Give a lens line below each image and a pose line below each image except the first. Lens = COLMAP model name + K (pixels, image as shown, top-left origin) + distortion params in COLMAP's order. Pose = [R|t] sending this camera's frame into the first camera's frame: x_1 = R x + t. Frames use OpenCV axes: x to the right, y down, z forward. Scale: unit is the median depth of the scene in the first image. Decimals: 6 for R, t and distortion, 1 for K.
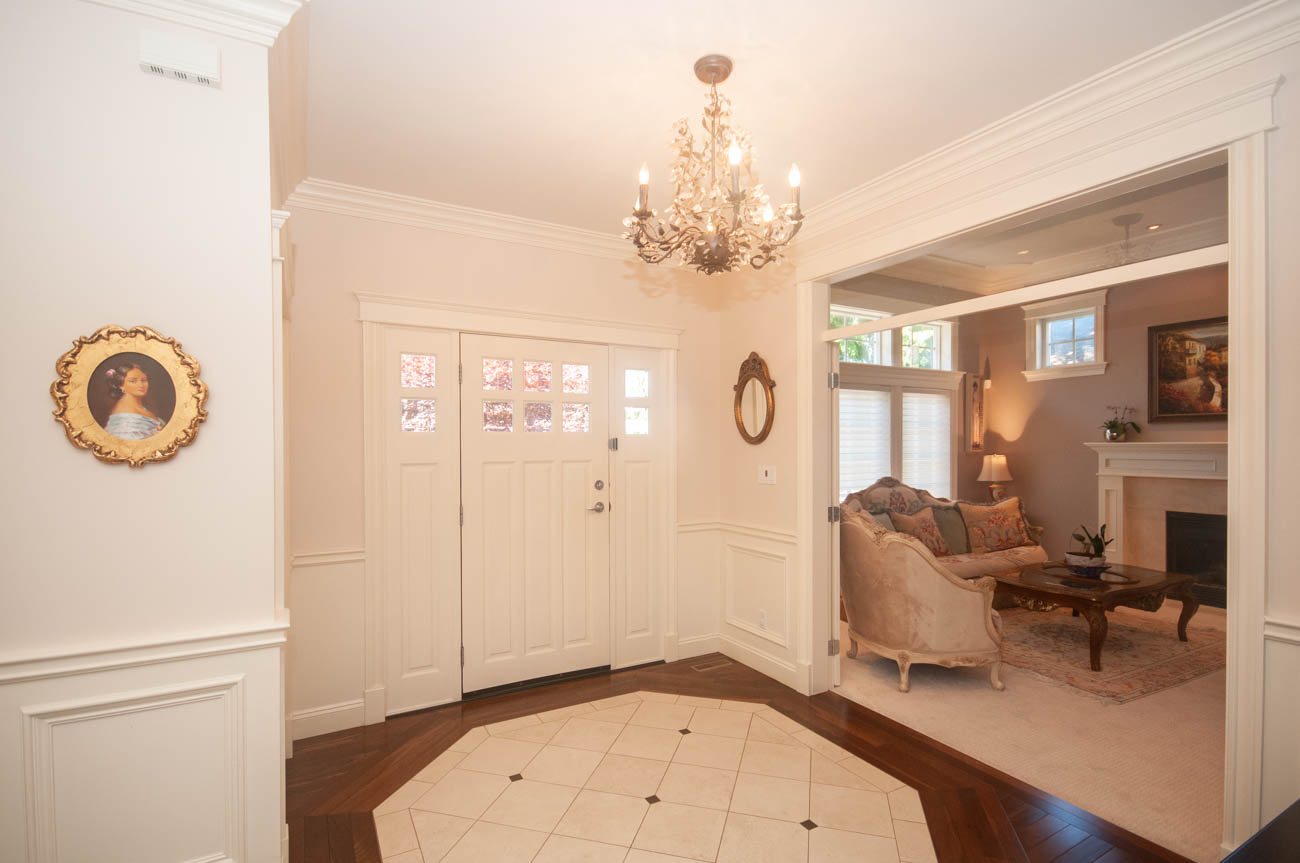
lens RADIAL K [[600.7, 0, 647.4], [0, 600.7, 449.9], [0, 0, 1]] dist [0.030312, -0.022418]
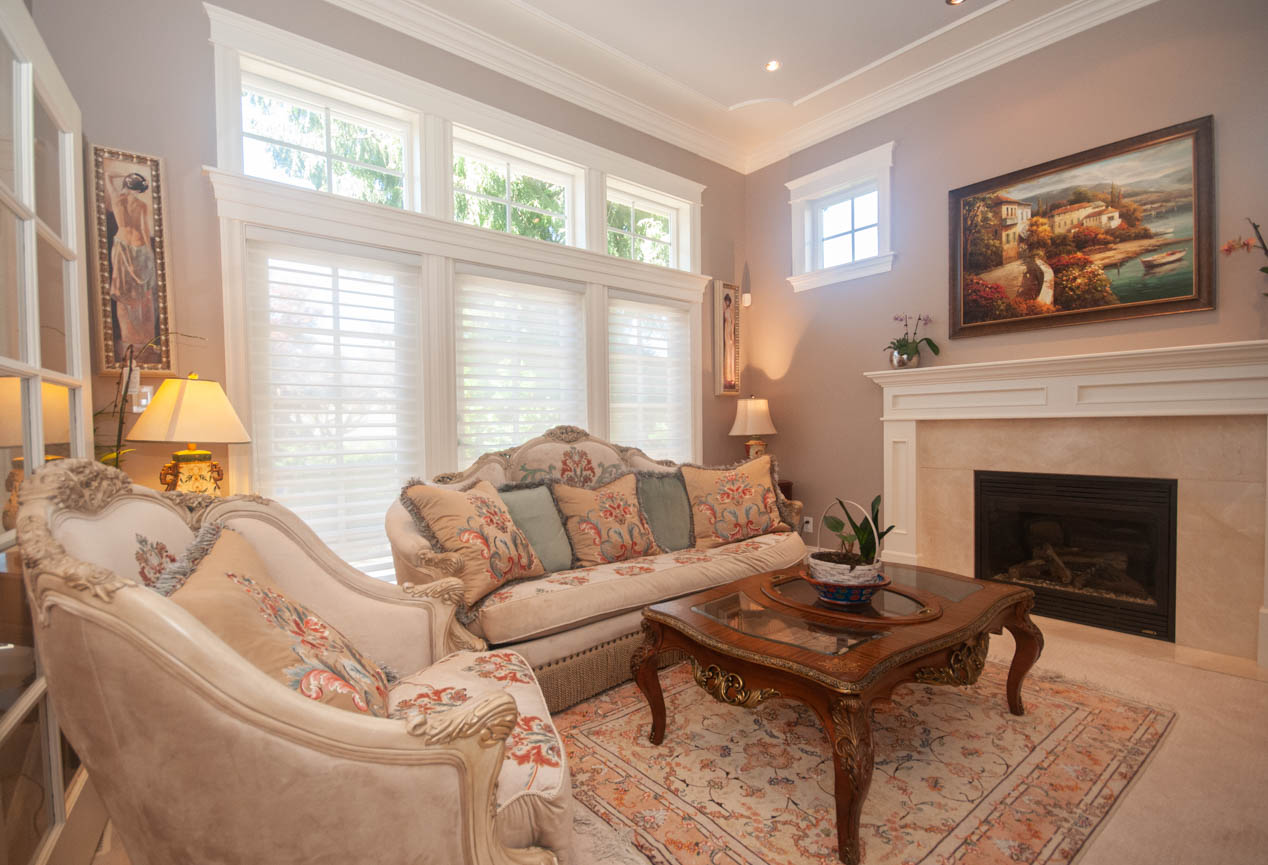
lens RADIAL K [[577.2, 0, 611.4], [0, 577.2, 441.3], [0, 0, 1]] dist [0.013894, -0.016983]
pose [[0.984798, -0.014818, 0.173070, 0.356065], [0.012076, 0.999785, 0.016881, 0.053057], [-0.173283, -0.014535, 0.984765, 0.446854]]
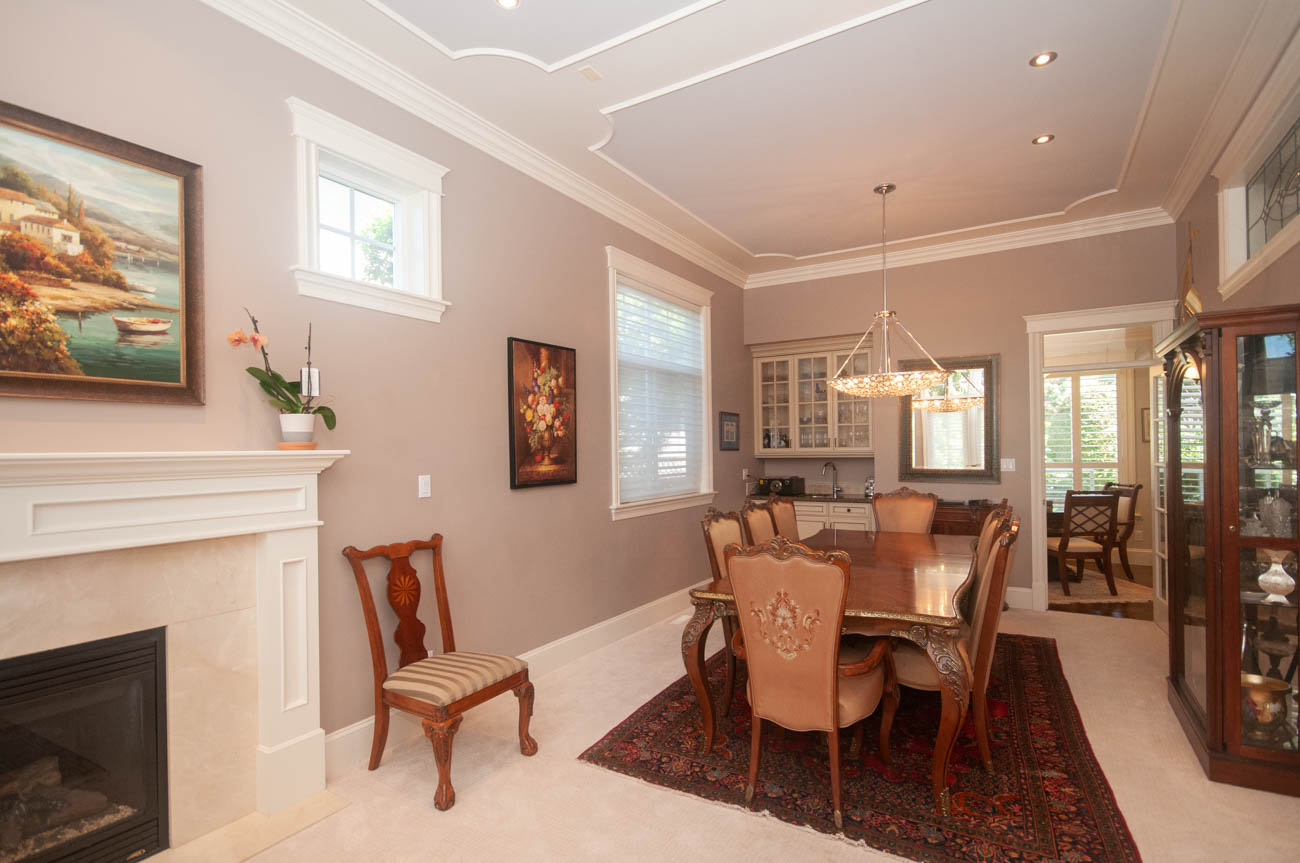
lens RADIAL K [[630.3, 0, 651.7], [0, 630.3, 450.3], [0, 0, 1]] dist [0.032383, -0.019790]
pose [[-0.486345, 0.012726, 0.873674, 0.411908], [0.026029, 0.999661, -0.000071, -0.004230], [-0.873379, 0.022707, -0.486512, 0.775944]]
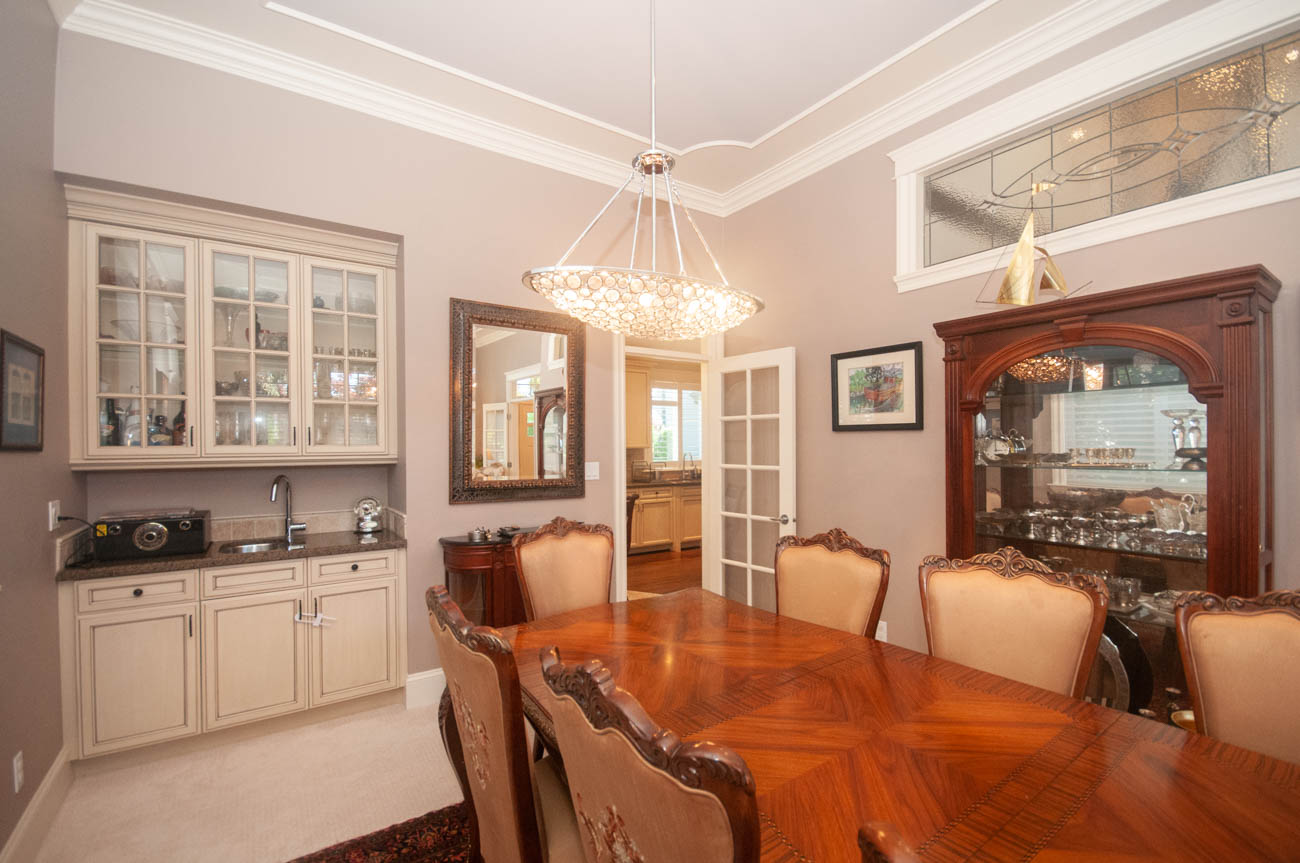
lens RADIAL K [[572.1, 0, 647.5], [0, 572.1, 449.5], [0, 0, 1]] dist [0.021299, -0.017208]
pose [[-0.996049, 0.013553, -0.087766, 1.002833], [0.012006, 0.999763, 0.018133, -0.002870], [0.087991, 0.017008, -0.995976, 0.471270]]
